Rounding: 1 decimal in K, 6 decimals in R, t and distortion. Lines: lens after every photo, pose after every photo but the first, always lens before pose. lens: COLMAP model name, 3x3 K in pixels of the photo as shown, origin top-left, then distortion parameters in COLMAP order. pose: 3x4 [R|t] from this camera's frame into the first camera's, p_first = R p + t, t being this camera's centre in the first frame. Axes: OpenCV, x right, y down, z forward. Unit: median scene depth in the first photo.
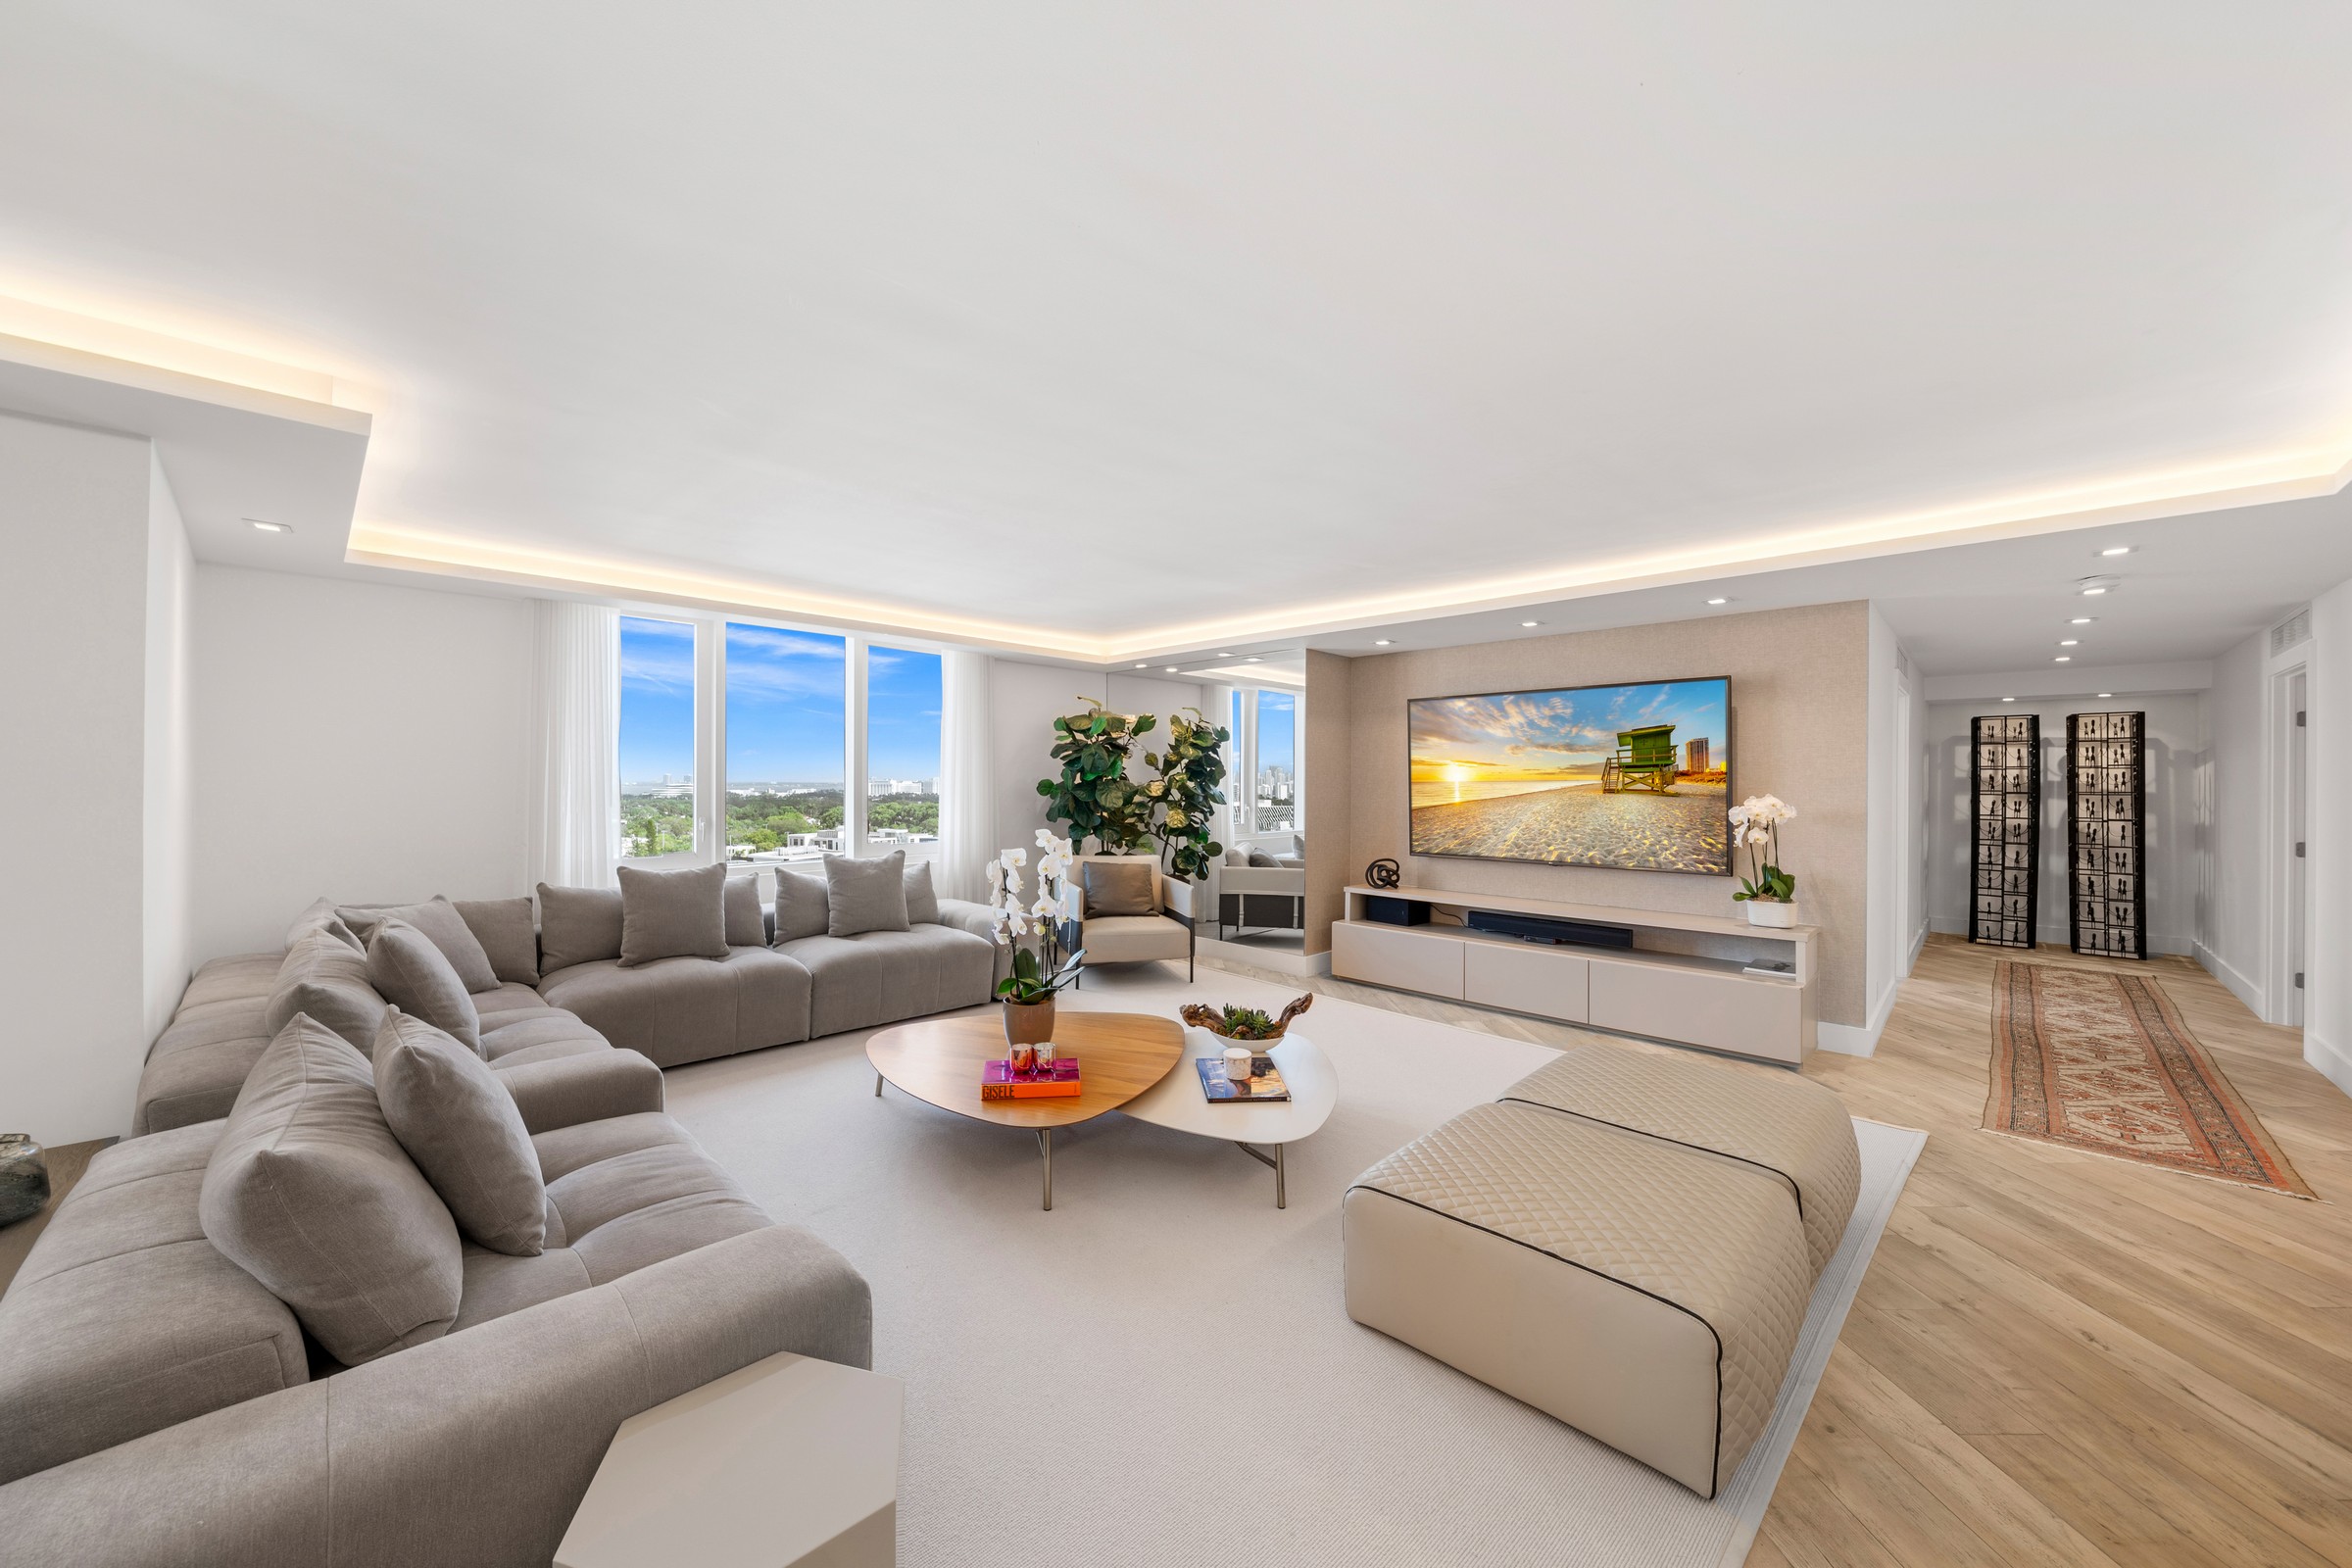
lens RADIAL K [[859.4, 0, 1166.5], [0, 859.4, 791.4], [0, 0, 1]] dist [-0.002436, 0.000812]
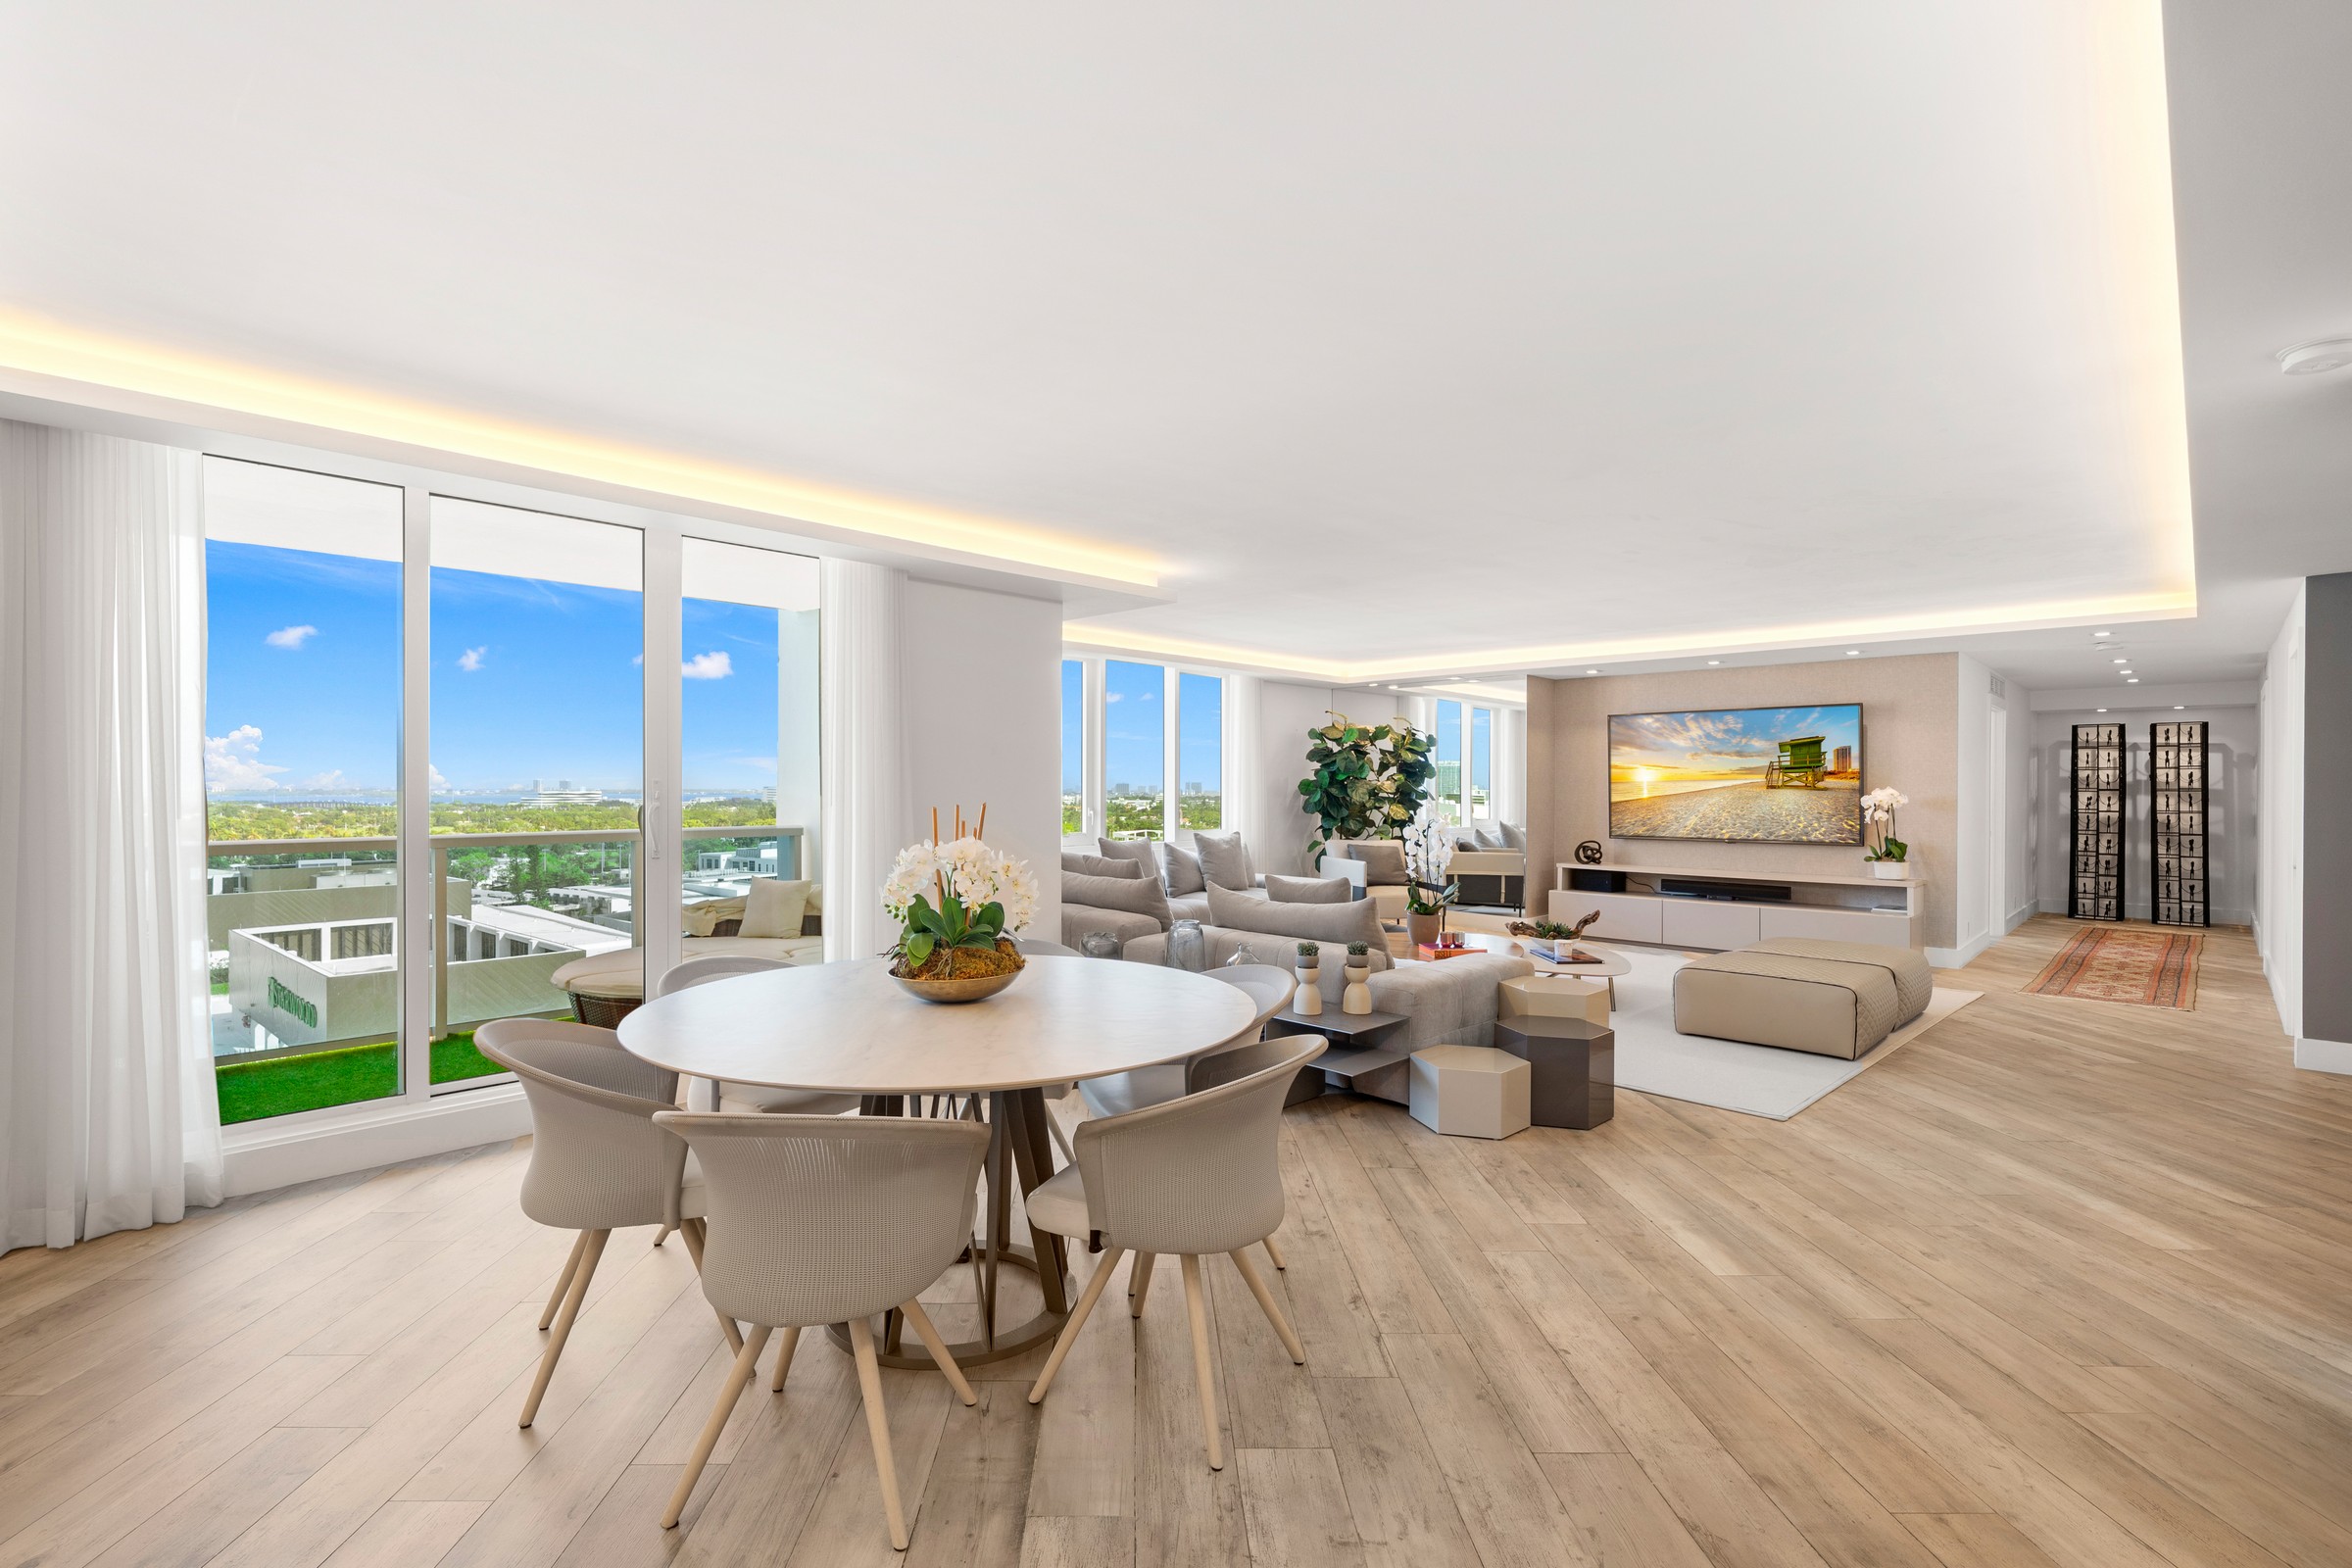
lens RADIAL K [[1073.2, 0, 1164.6], [0, 1073.2, 806.5], [0, 0, 1]] dist [0.007448, -0.000046]
pose [[0.999990, -0.001621, 0.004193, -0.385434], [0.001594, 0.999979, 0.006303, 0.016414], [-0.004203, -0.006296, 0.999971, -0.591971]]
